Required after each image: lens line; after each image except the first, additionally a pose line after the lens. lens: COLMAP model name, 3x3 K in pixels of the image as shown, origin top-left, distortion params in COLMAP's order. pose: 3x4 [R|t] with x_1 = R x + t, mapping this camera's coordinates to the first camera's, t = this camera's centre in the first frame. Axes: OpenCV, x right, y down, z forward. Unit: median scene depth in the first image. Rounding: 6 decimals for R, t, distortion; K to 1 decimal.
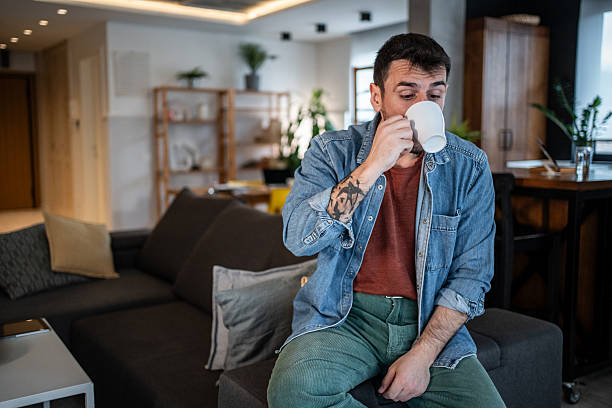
lens RADIAL K [[632.0, 0, 306.0], [0, 632.0, 204.0], [0, 0, 1]] dist [-0.019887, 0.140030]
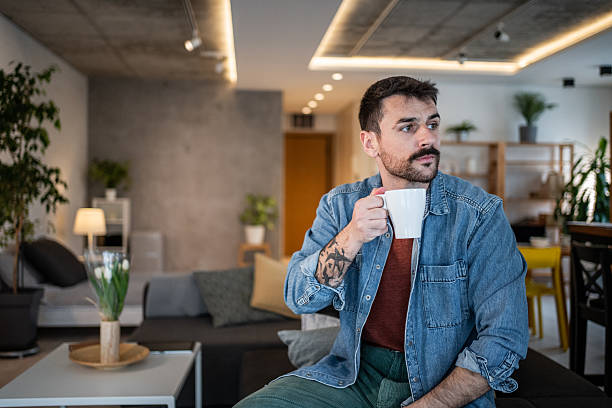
lens RADIAL K [[646.1, 0, 306.0], [0, 646.1, 204.0], [0, 0, 1]] dist [0.009971, 0.034871]
pose [[0.870821, 0.016520, -0.491322, 0.149853], [-0.060226, 0.995492, -0.073273, 0.001760], [0.487896, 0.093398, 0.867891, 0.024042]]
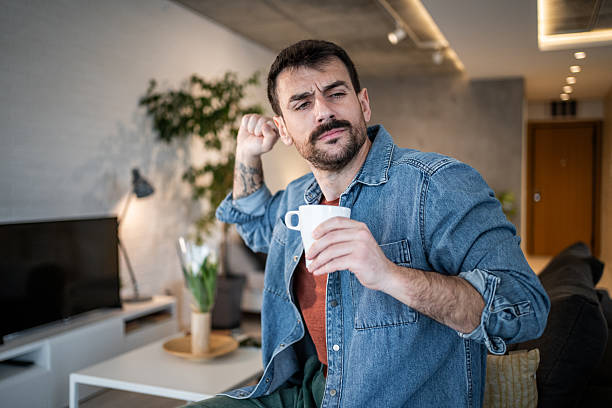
lens RADIAL K [[631.3, 0, 306.0], [0, 631.3, 204.0], [0, 0, 1]] dist [-0.015403, 0.153936]
pose [[0.562393, 0.027472, -0.826413, 0.227607], [-0.091706, 0.995354, -0.029321, -0.013825], [0.821769, 0.092277, 0.562300, 0.161430]]
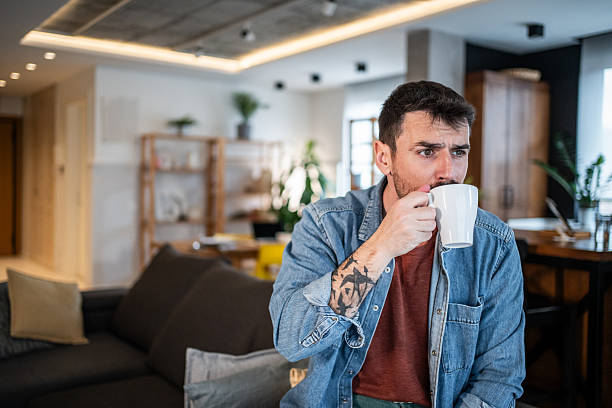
lens RADIAL K [[632.0, 0, 306.0], [0, 632.0, 204.0], [0, 0, 1]] dist [-0.019887, 0.140030]
pose [[0.999724, 0.019323, 0.013393, -0.000200], [-0.018273, 0.997055, -0.074482, -0.014259], [-0.014793, 0.074217, 0.997132, 0.051065]]
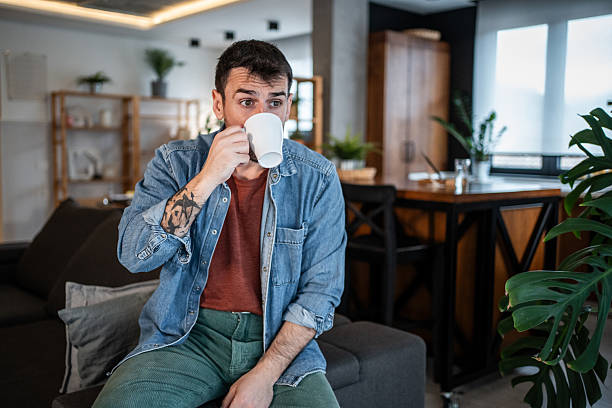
lens RADIAL K [[639.3, 0, 306.0], [0, 639.3, 204.0], [0, 0, 1]] dist [0.009392, 0.020437]
pose [[0.993378, 0.003233, 0.114843, 0.038827], [-0.001353, 0.999864, -0.016443, -0.001133], [-0.114881, 0.016179, 0.993248, 0.003990]]
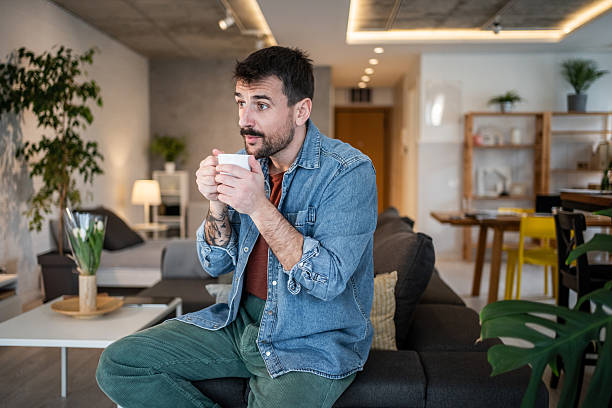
lens RADIAL K [[631.3, 0, 306.0], [0, 631.3, 204.0], [0, 0, 1]] dist [-0.015403, 0.153936]
pose [[0.792002, 0.039021, -0.609270, 0.248506], [-0.067582, 0.997426, -0.023971, 0.002597], [0.606766, 0.060160, 0.792601, 0.066235]]
